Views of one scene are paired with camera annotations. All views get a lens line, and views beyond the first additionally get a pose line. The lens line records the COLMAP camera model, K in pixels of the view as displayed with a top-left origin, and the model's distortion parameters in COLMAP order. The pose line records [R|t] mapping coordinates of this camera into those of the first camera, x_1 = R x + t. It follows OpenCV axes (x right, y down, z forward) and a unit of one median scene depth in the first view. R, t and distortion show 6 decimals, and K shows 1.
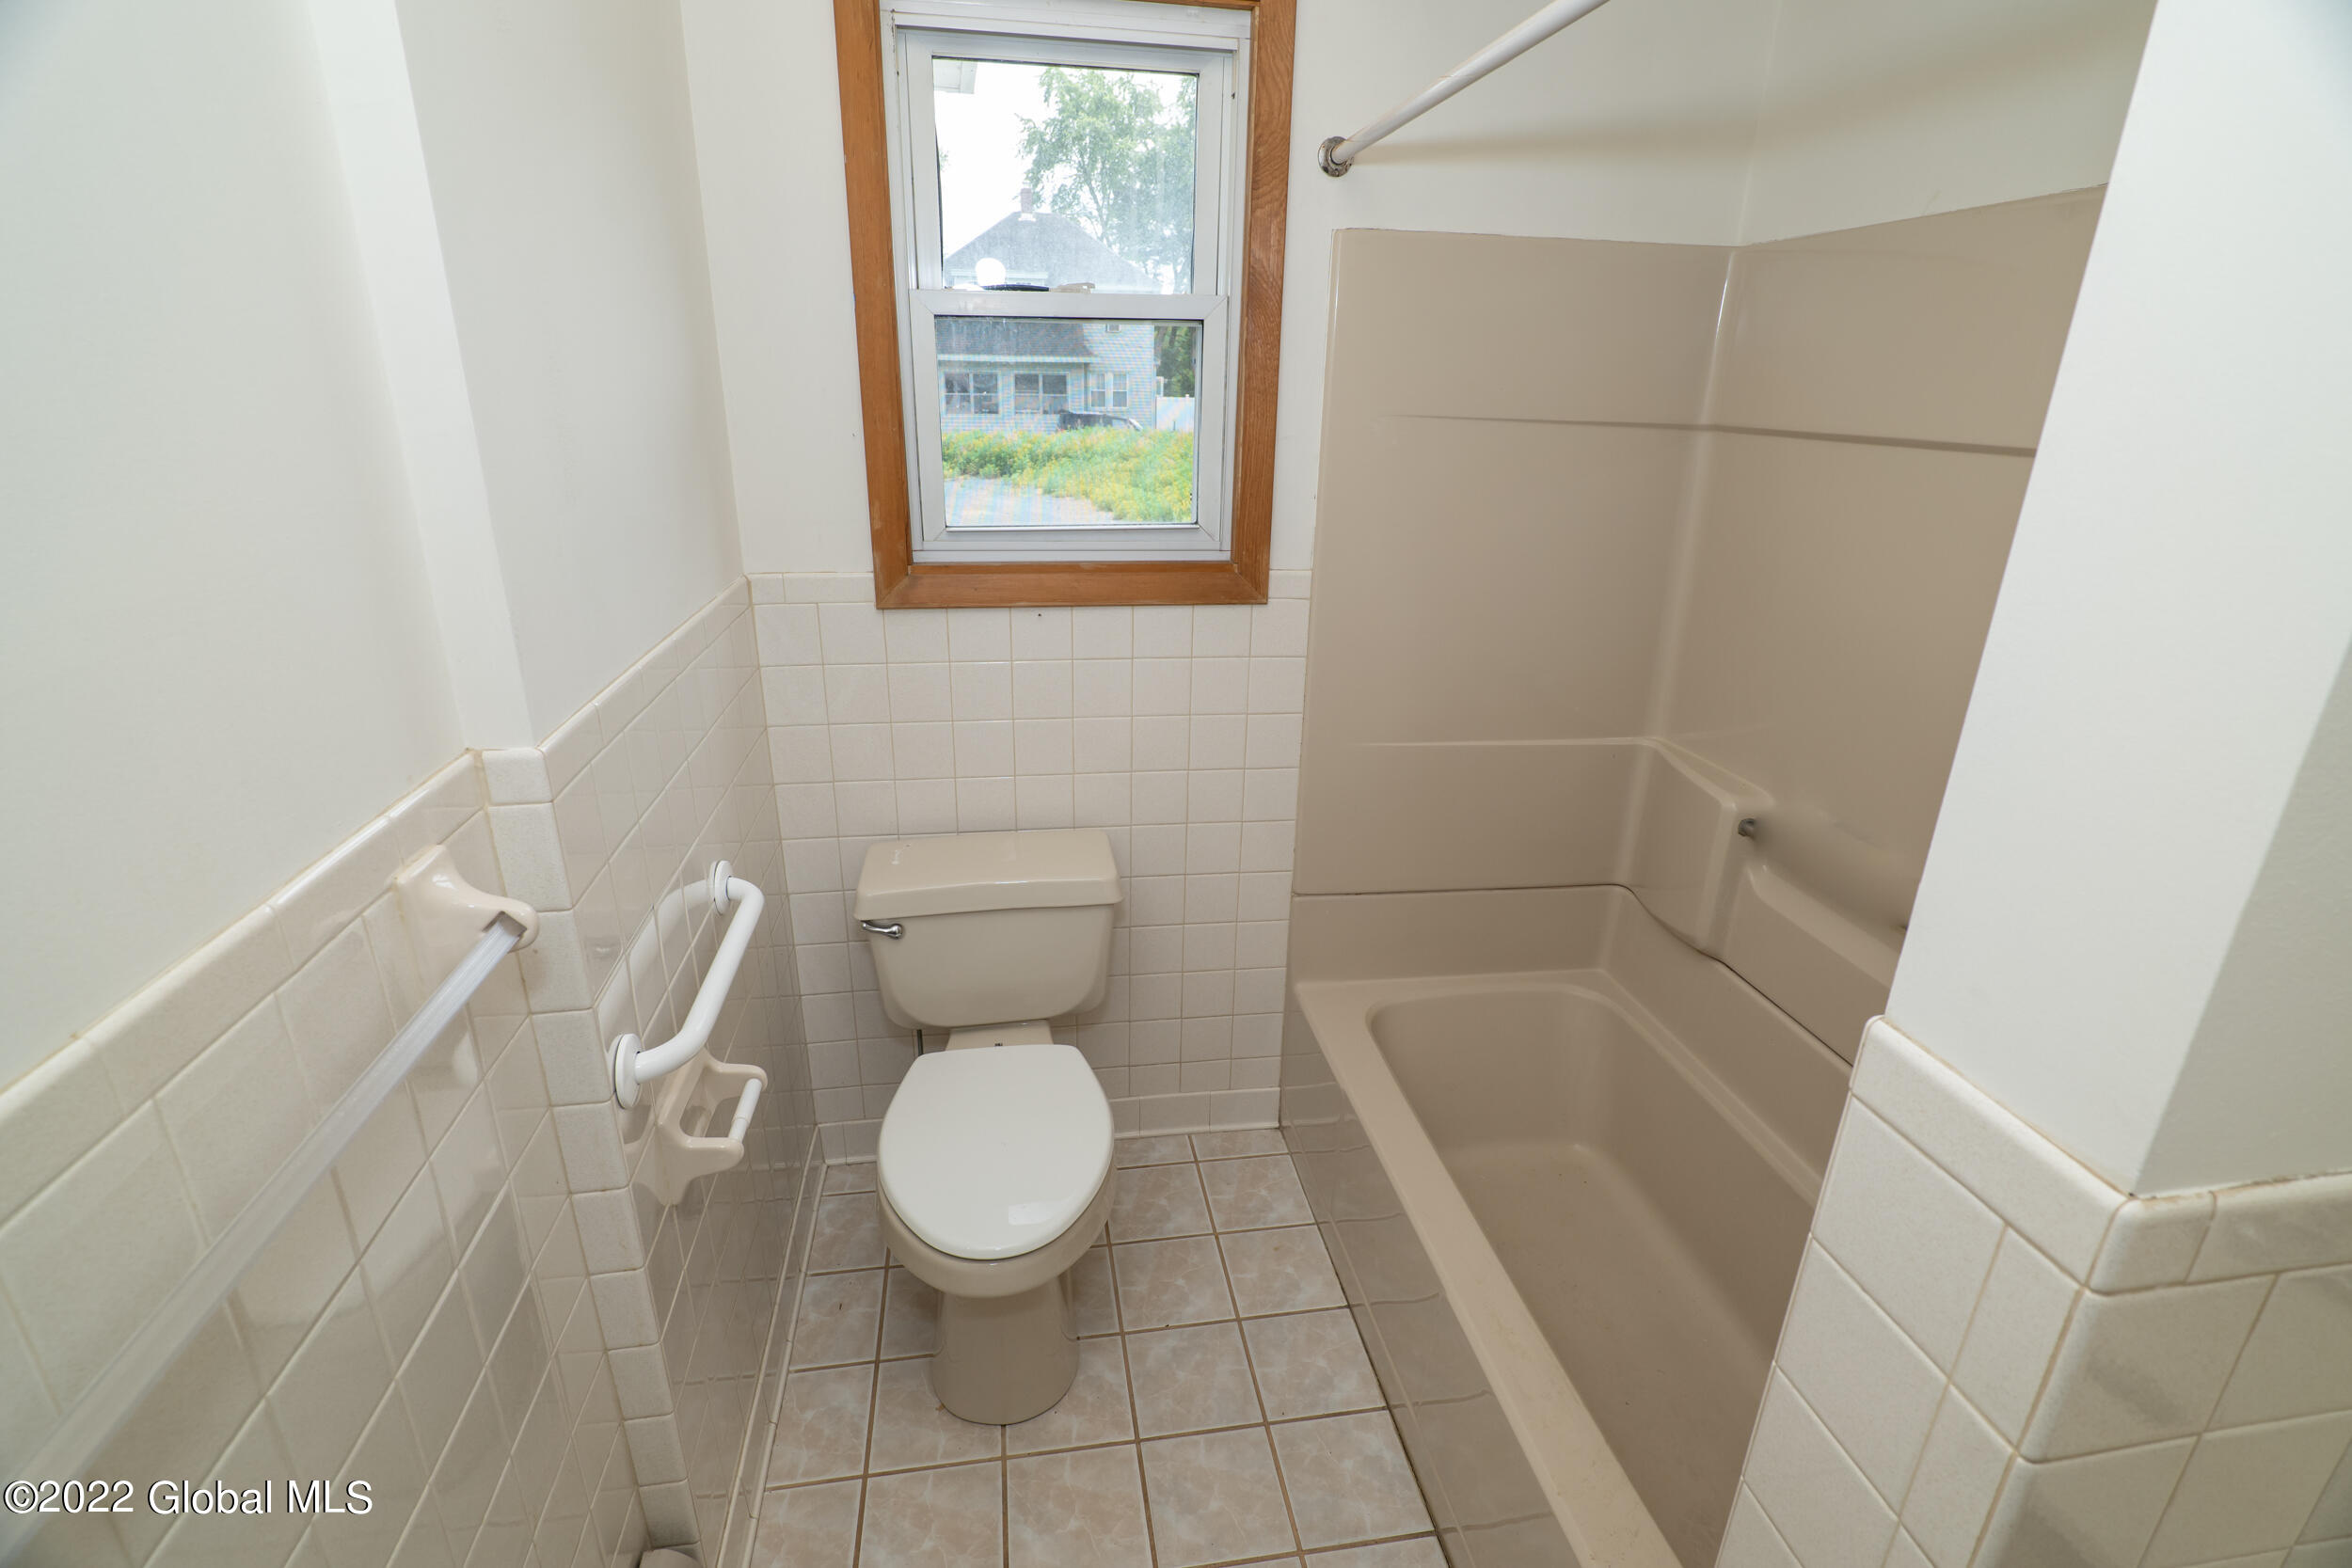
lens RADIAL K [[1087.2, 0, 1184.8], [0, 1087.2, 806.2], [0, 0, 1]] dist [-0.029071, 0.006622]
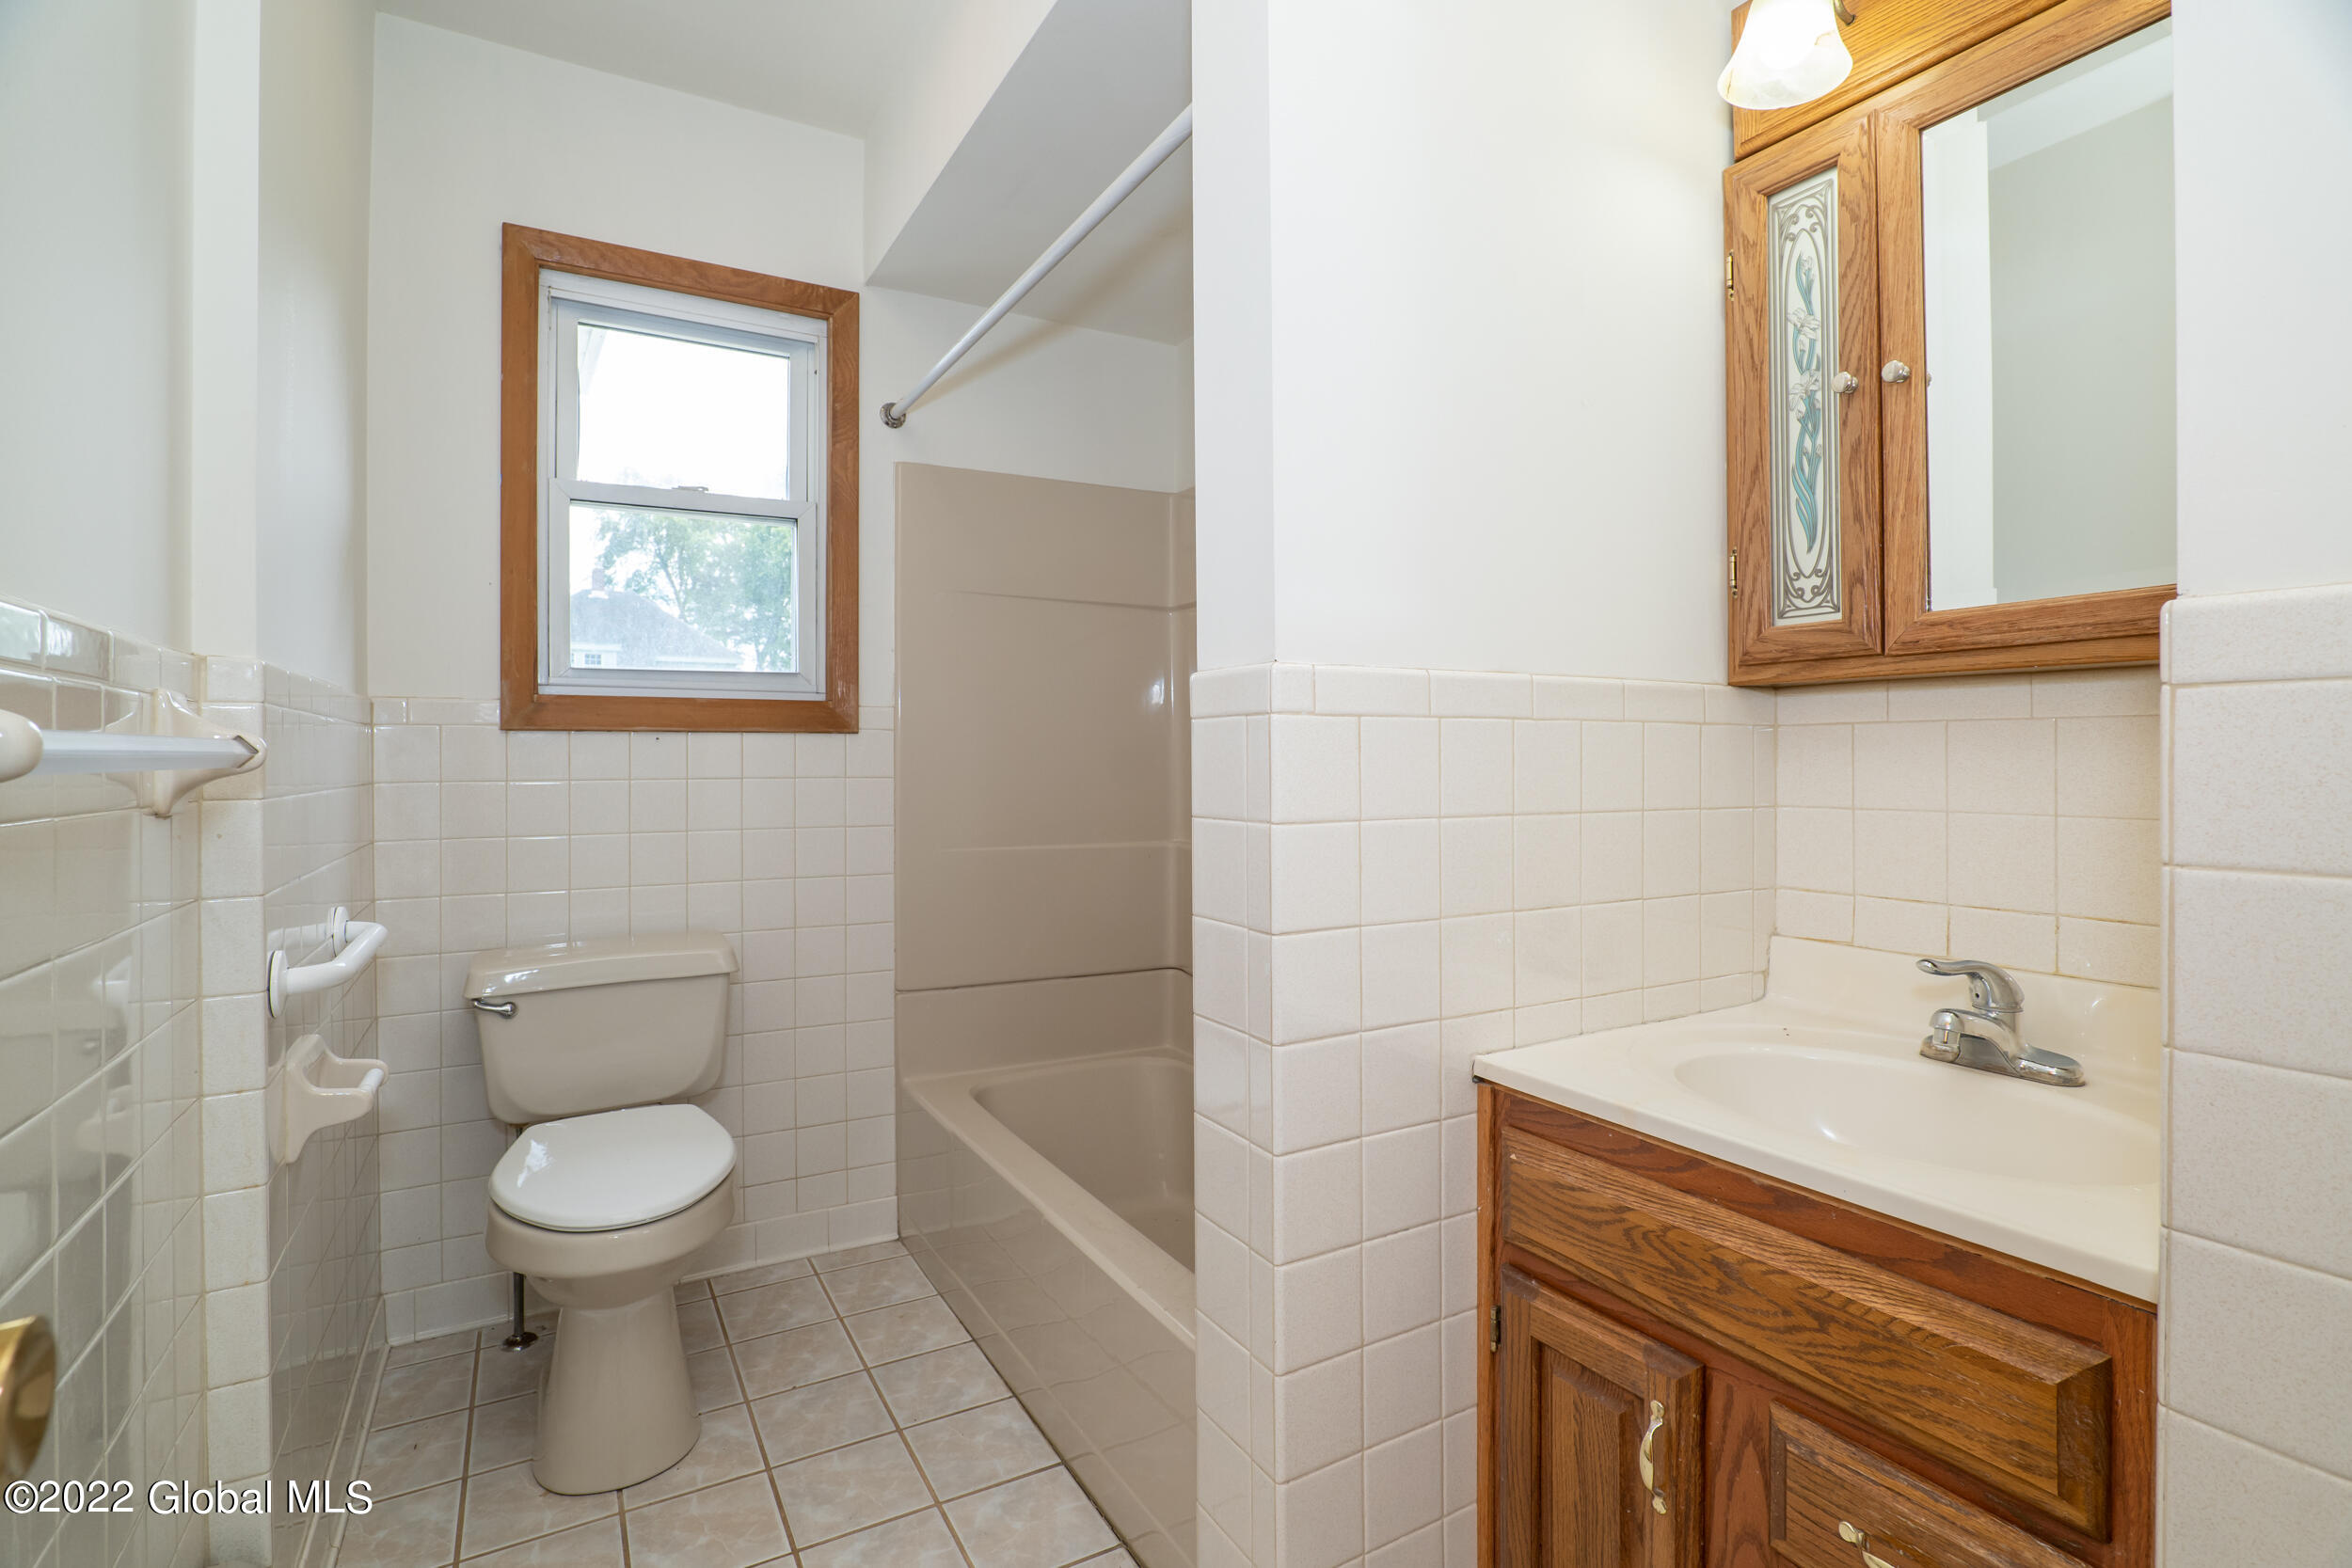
lens RADIAL K [[1090.3, 0, 1176.3], [0, 1090.3, 772.5], [0, 0, 1]] dist [-0.024881, 0.006085]
pose [[0.936831, -0.025572, 0.348845, -0.019701], [0.142303, 0.938922, -0.313330, 0.322287], [-0.319526, 0.343179, 0.883251, -0.209862]]
